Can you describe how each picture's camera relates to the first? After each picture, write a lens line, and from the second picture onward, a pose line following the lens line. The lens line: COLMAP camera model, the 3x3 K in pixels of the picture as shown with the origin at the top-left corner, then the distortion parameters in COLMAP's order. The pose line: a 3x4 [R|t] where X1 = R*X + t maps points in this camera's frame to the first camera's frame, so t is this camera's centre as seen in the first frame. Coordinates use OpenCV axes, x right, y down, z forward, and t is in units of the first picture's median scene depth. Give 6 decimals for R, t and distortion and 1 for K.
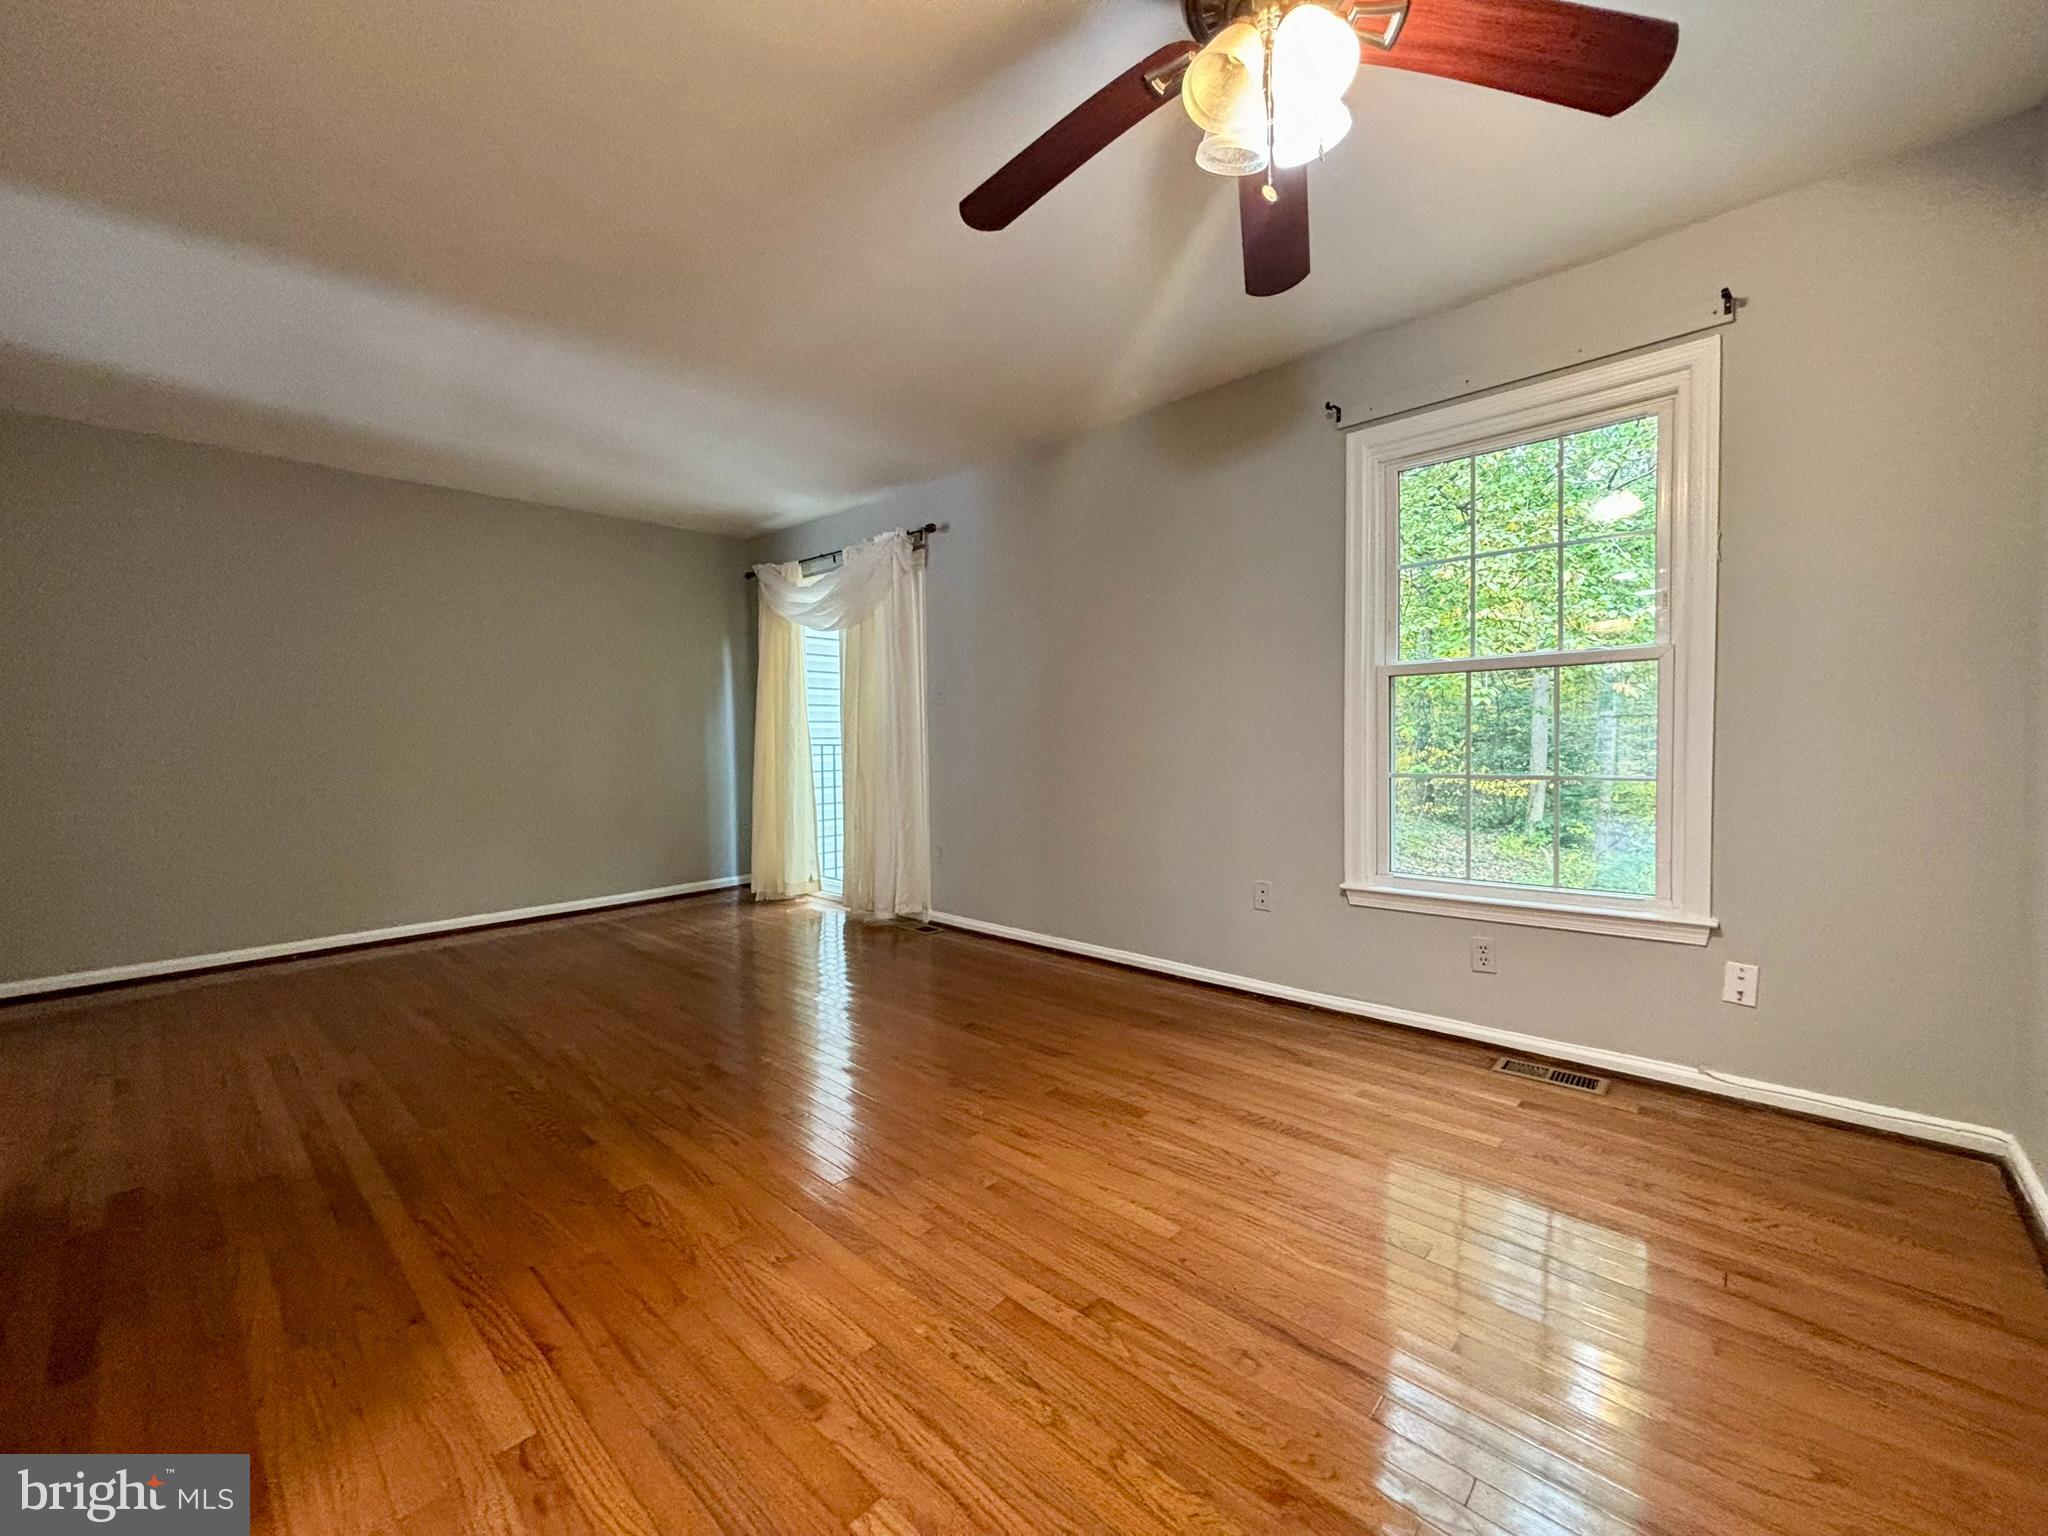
lens RADIAL K [[830.7, 0, 1018.3], [0, 830.7, 770.1], [0, 0, 1]] dist [0.000937, 0.000195]
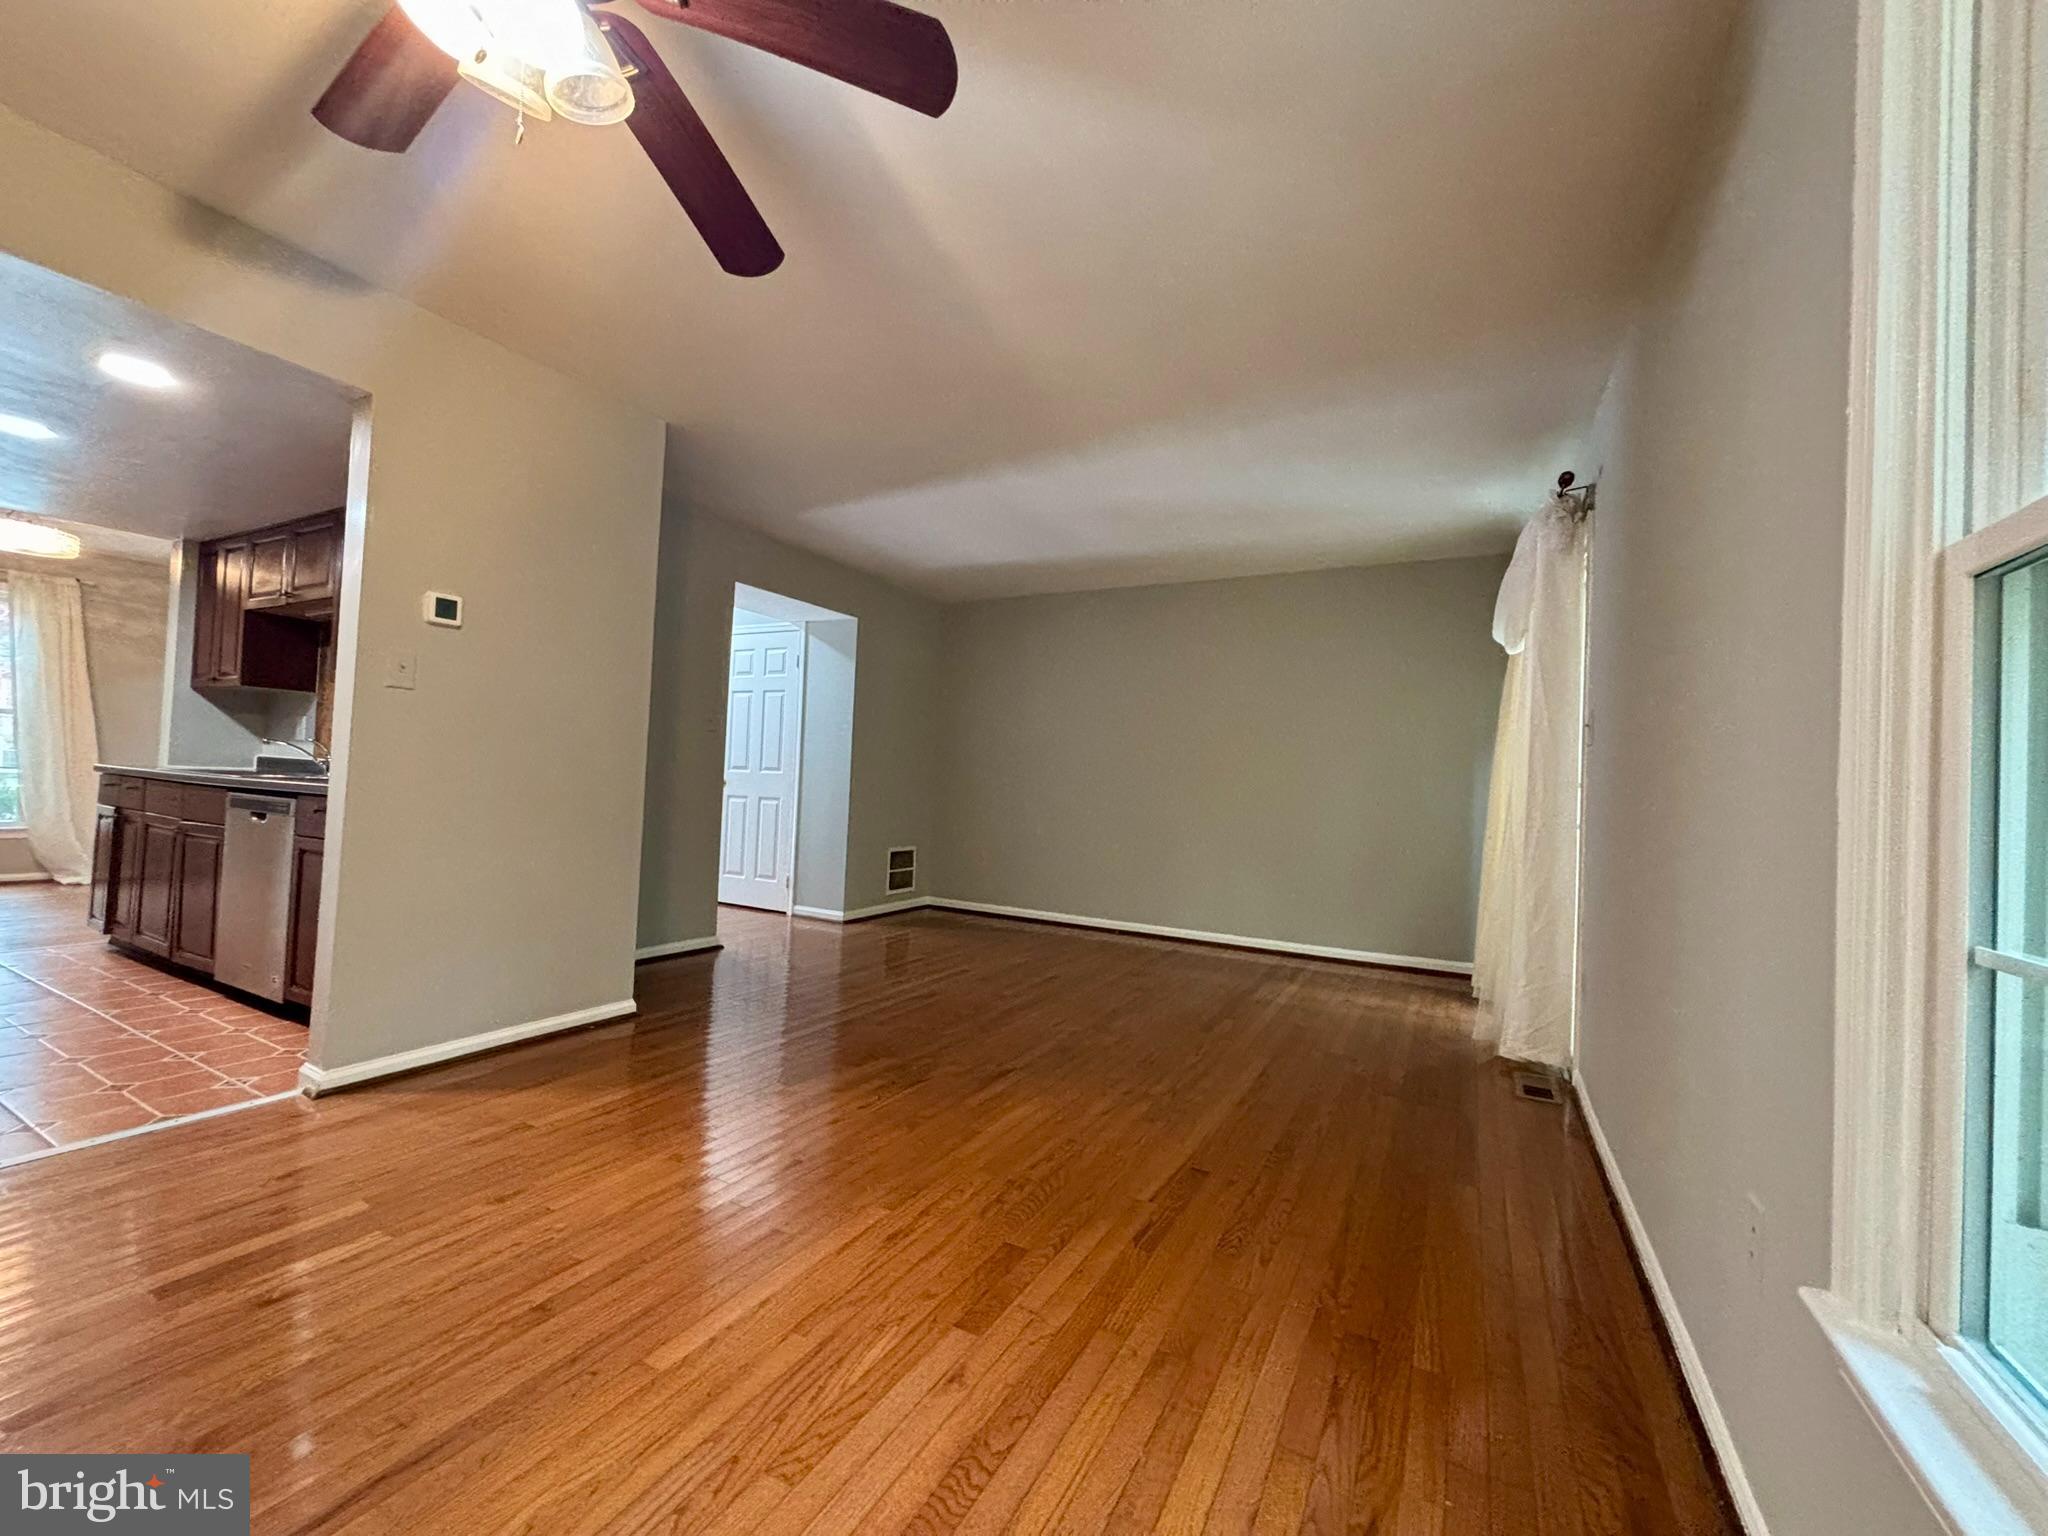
lens RADIAL K [[823.0, 0, 1024.0], [0, 823.0, 768.0], [0, 0, 1]] dist [0.011244, -0.000021]
pose [[0.263419, 0.007502, -0.964652, 0.794098], [-0.095542, 0.995256, -0.018349, -0.028582], [0.959939, 0.096998, 0.262886, 0.812811]]
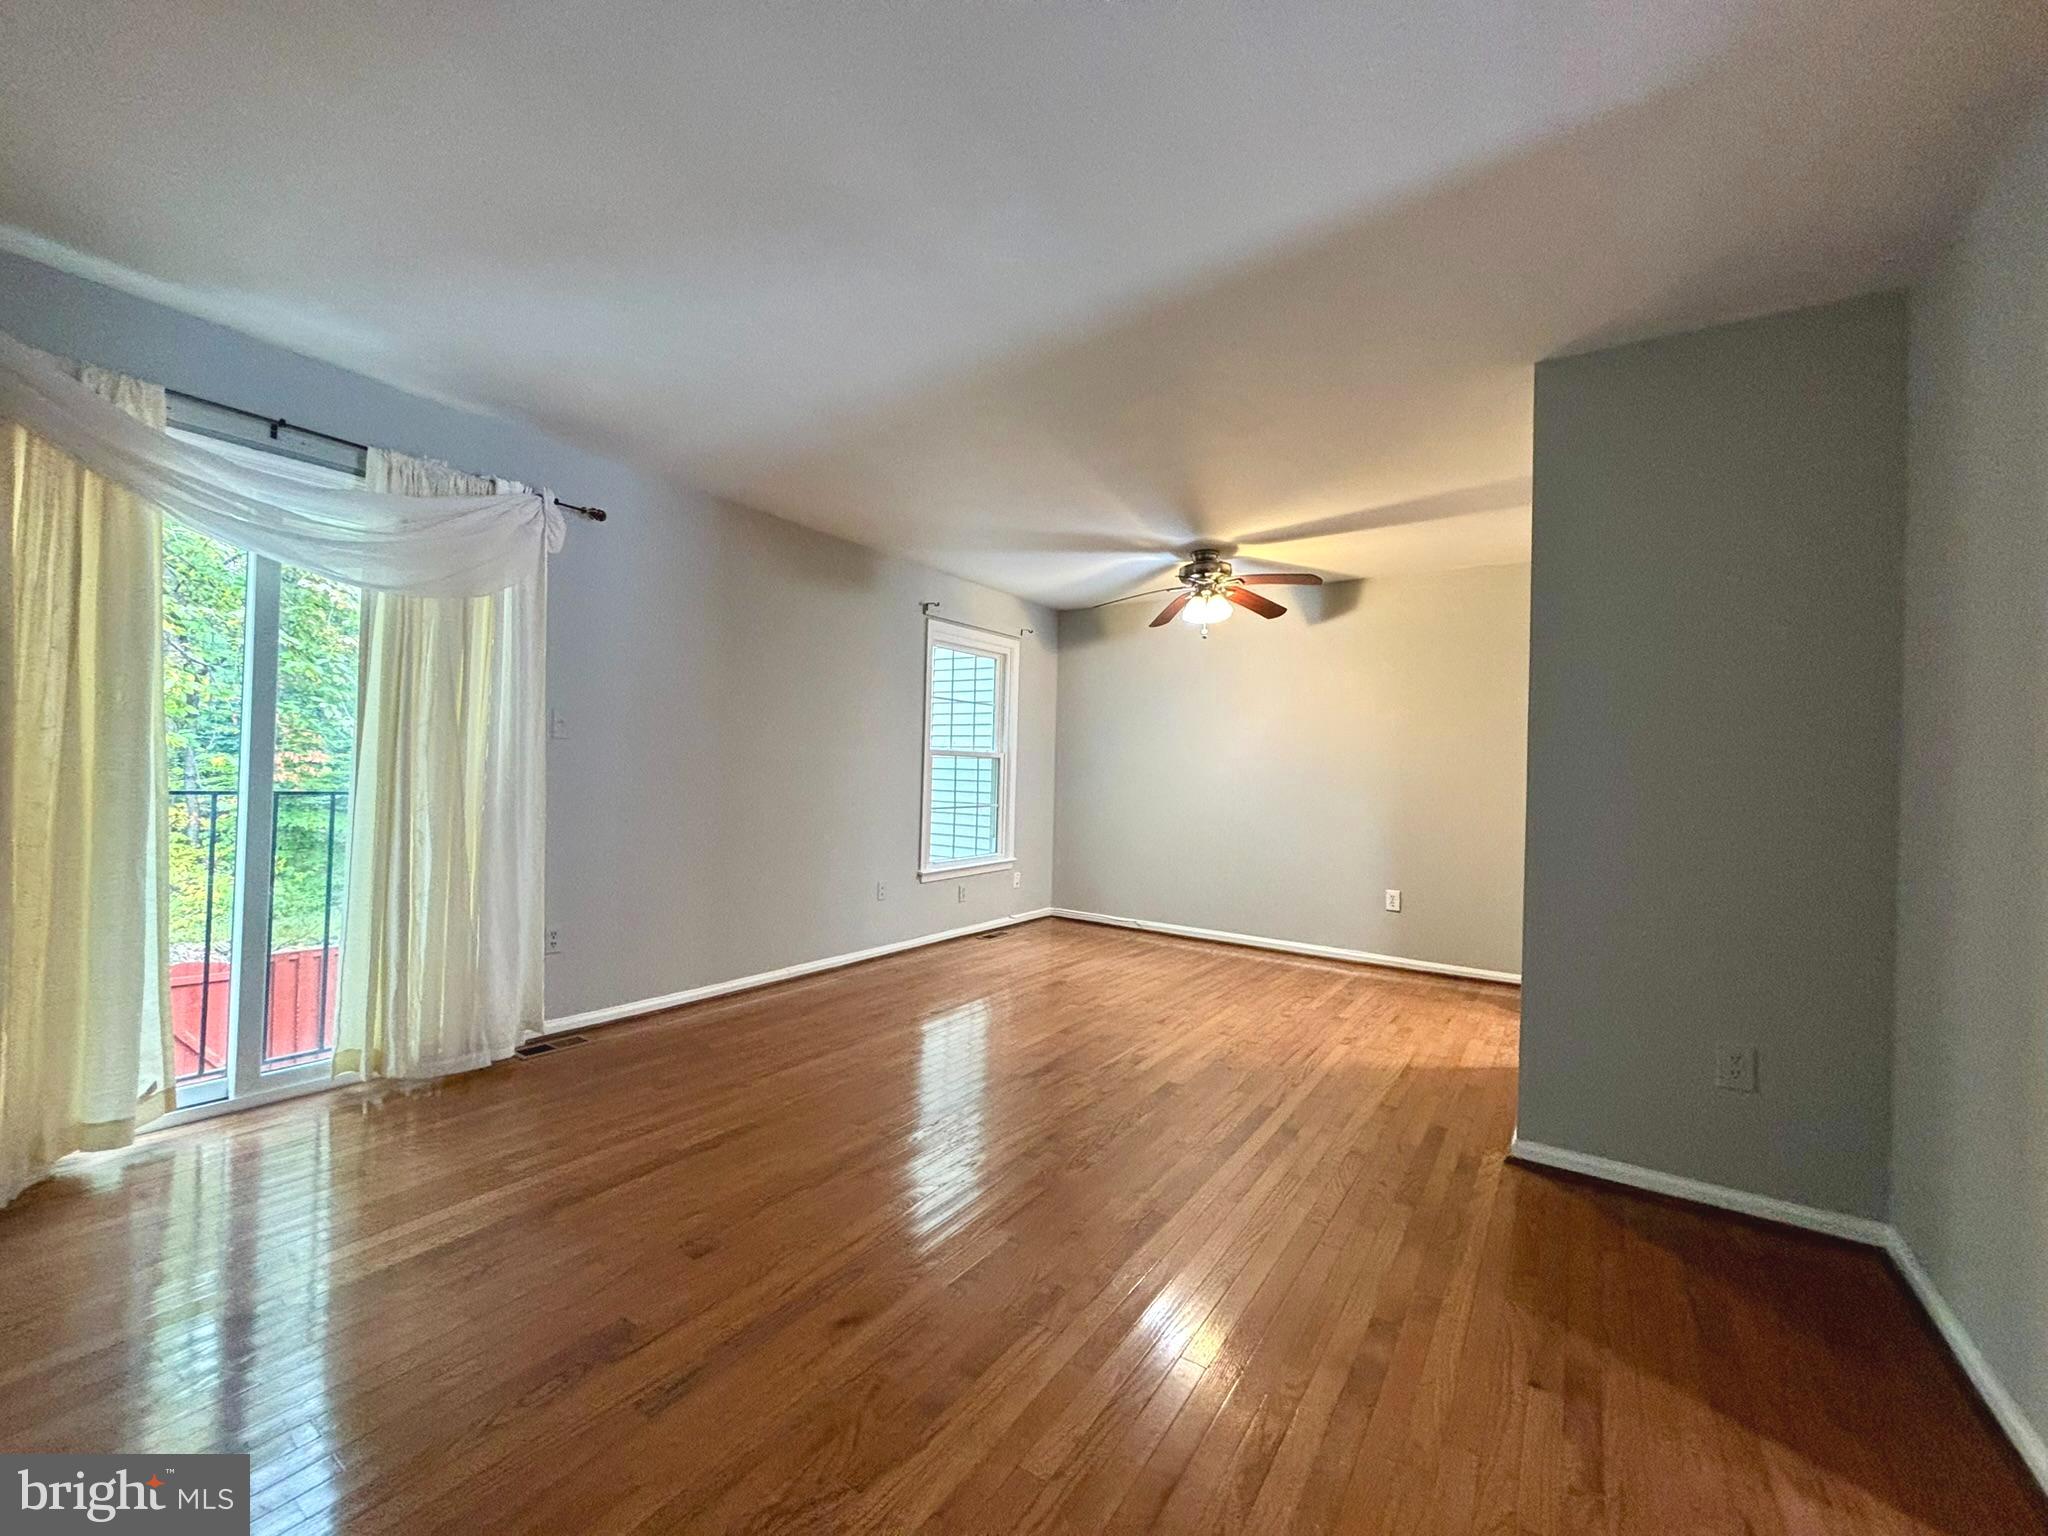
lens RADIAL K [[830.7, 0, 1018.3], [0, 830.7, 770.1], [0, 0, 1]] dist [0.000937, 0.000195]
pose [[-0.167504, 0.012439, 0.985793, -1.782672], [0.017088, 0.999807, -0.009713, -0.073209], [-0.985723, 0.015218, -0.167685, 1.410708]]
